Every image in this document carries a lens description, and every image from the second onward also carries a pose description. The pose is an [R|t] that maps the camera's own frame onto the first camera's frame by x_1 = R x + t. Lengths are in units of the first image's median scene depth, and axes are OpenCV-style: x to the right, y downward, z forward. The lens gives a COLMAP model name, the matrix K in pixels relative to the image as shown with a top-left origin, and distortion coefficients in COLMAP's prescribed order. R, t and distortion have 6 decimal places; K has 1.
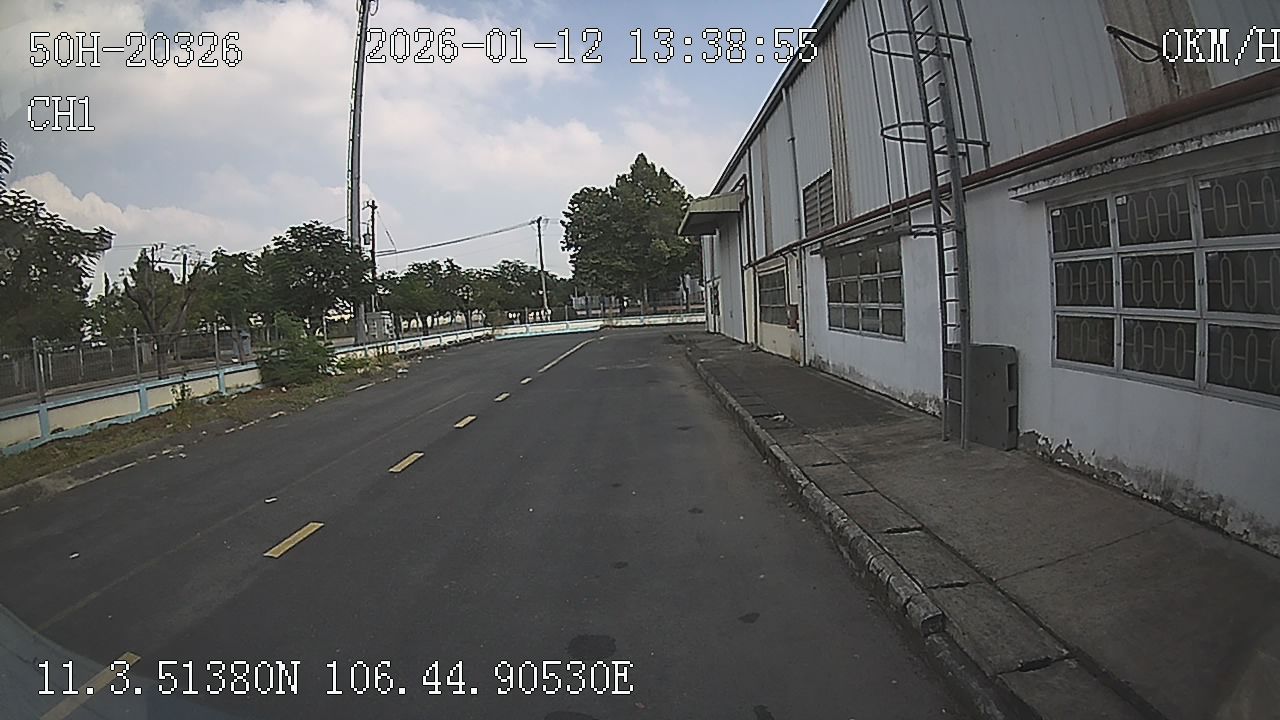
lens RADIAL K [[898.5, 0, 646.4], [0, 898.5, 403.1], [0, 0, 1]] dist [-0.306942, 0.076324]
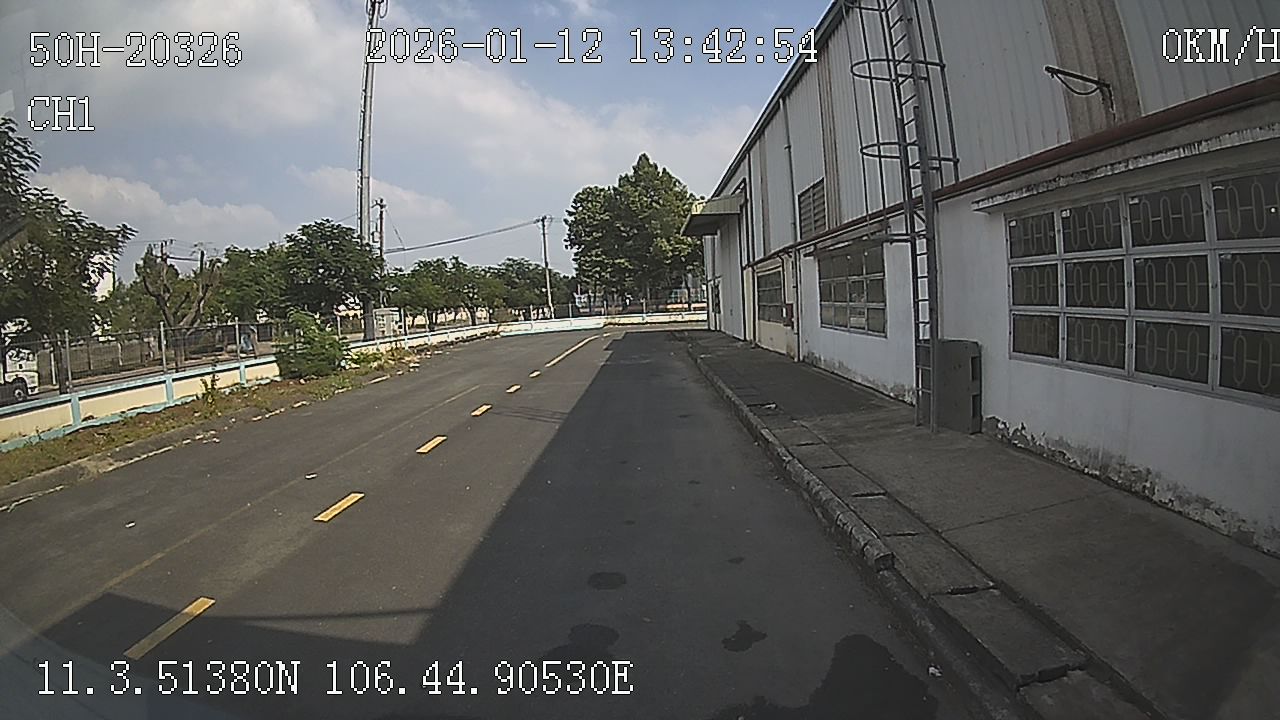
lens RADIAL K [[898.5, 0, 647.5], [0, 898.5, 403.9], [0, 0, 1]] dist [-0.306942, 0.076324]
pose [[0.999982, 0.006006, 0.000035, -0.001129], [-0.006006, 0.999977, 0.003121, 0.004274], [-0.000016, -0.003121, 0.999995, -0.038652]]
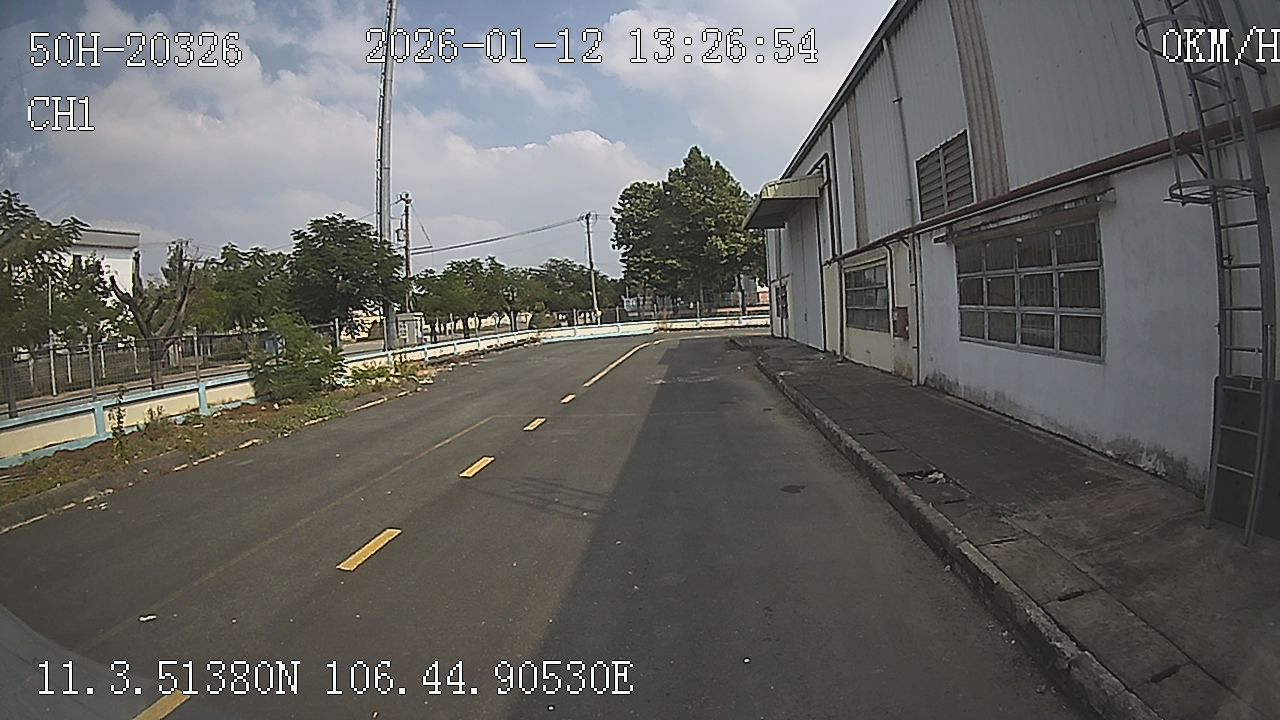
lens RADIAL K [[898.5, 0, 607.6], [0, 898.5, 407.9], [0, 0, 1]] dist [-0.306942, 0.076324]
pose [[0.995079, 0.007102, -0.098826, -0.013282], [-0.006745, 0.999969, 0.003939, -0.014919], [0.098851, -0.003253, 0.995097, 0.140166]]
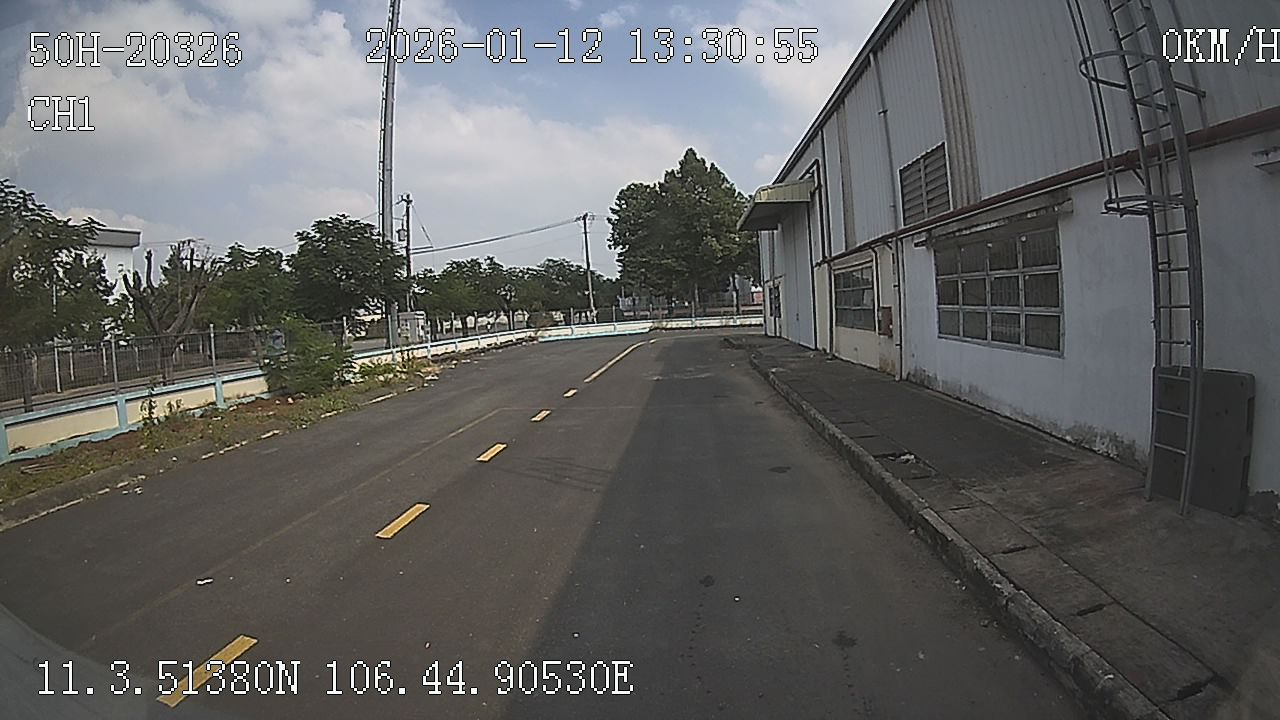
lens RADIAL K [[898.5, 0, 617.2], [0, 898.5, 407.0], [0, 0, 1]] dist [-0.306942, 0.076324]
pose [[0.996593, 0.008527, -0.082029, -0.013987], [-0.008276, 0.999960, 0.003401, -0.011164], [0.082055, -0.002711, 0.996624, 0.107379]]
